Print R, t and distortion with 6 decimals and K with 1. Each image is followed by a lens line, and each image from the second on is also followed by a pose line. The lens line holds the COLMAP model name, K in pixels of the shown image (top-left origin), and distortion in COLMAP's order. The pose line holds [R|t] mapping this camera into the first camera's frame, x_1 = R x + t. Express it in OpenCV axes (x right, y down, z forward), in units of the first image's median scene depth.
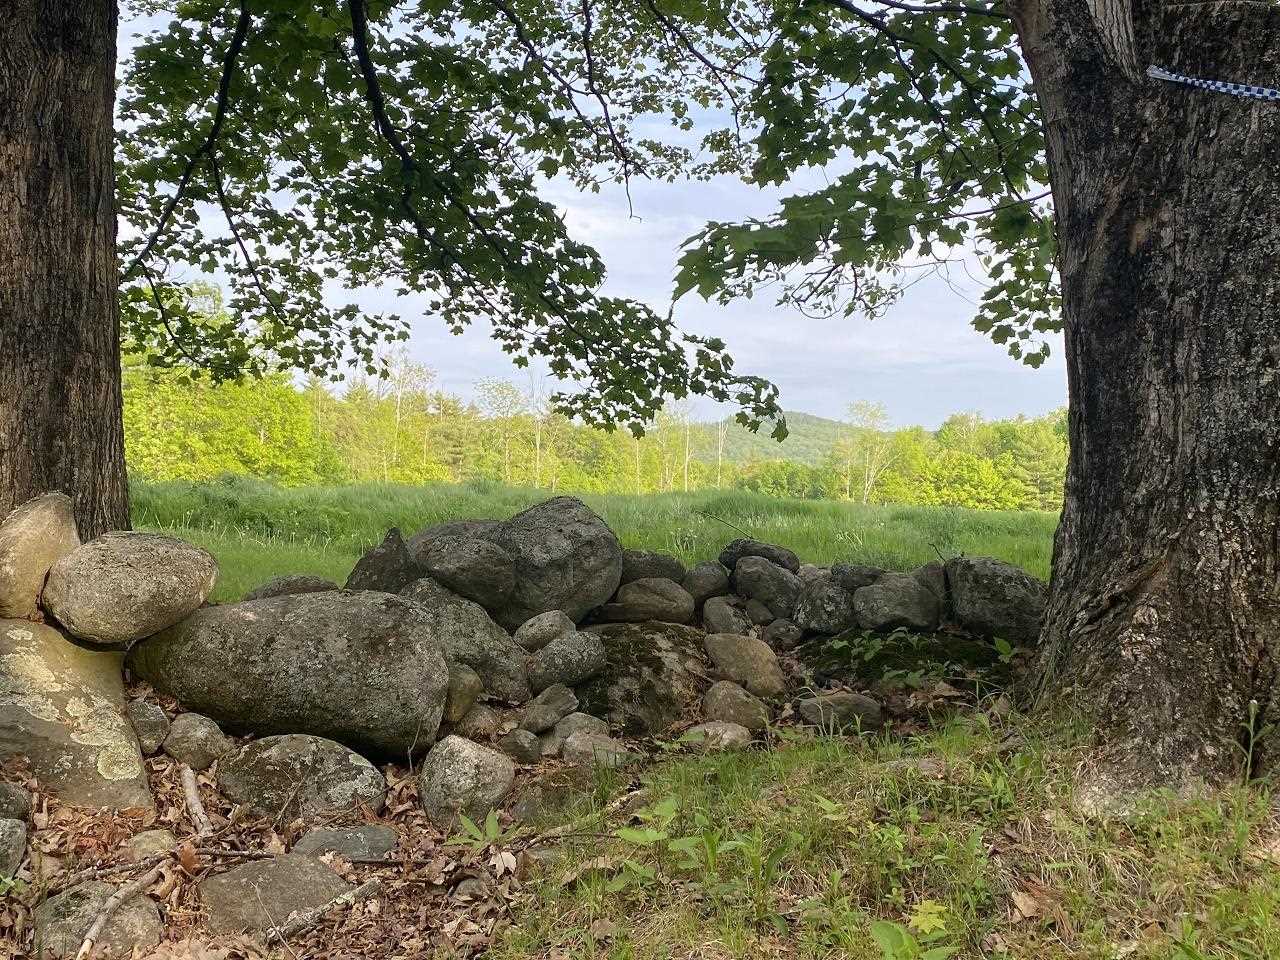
lens RADIAL K [[1416.1, 0, 641.6], [0, 1416.1, 486.0], [0, 0, 1]] dist [-0.029278, 0.000000]
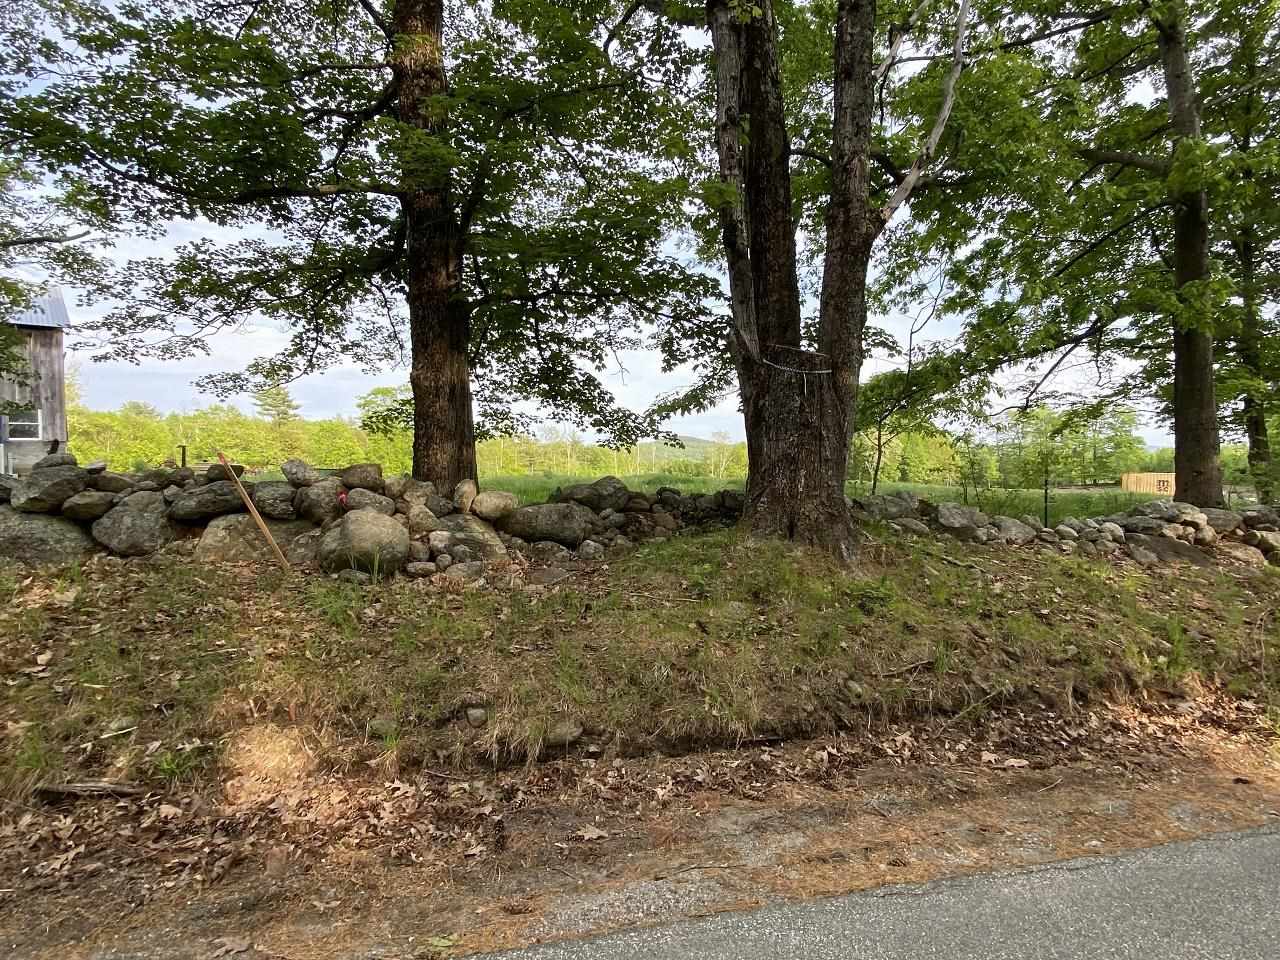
lens RADIAL K [[625.3, 0, 636.7], [0, 625.3, 475.5], [0, 0, 1]] dist [0.000135, 0.000002]
pose [[0.999146, -0.034832, 0.022210, -0.028947], [0.034767, 0.999390, 0.003314, 0.004118], [-0.022312, -0.002539, 0.999748, -0.577180]]
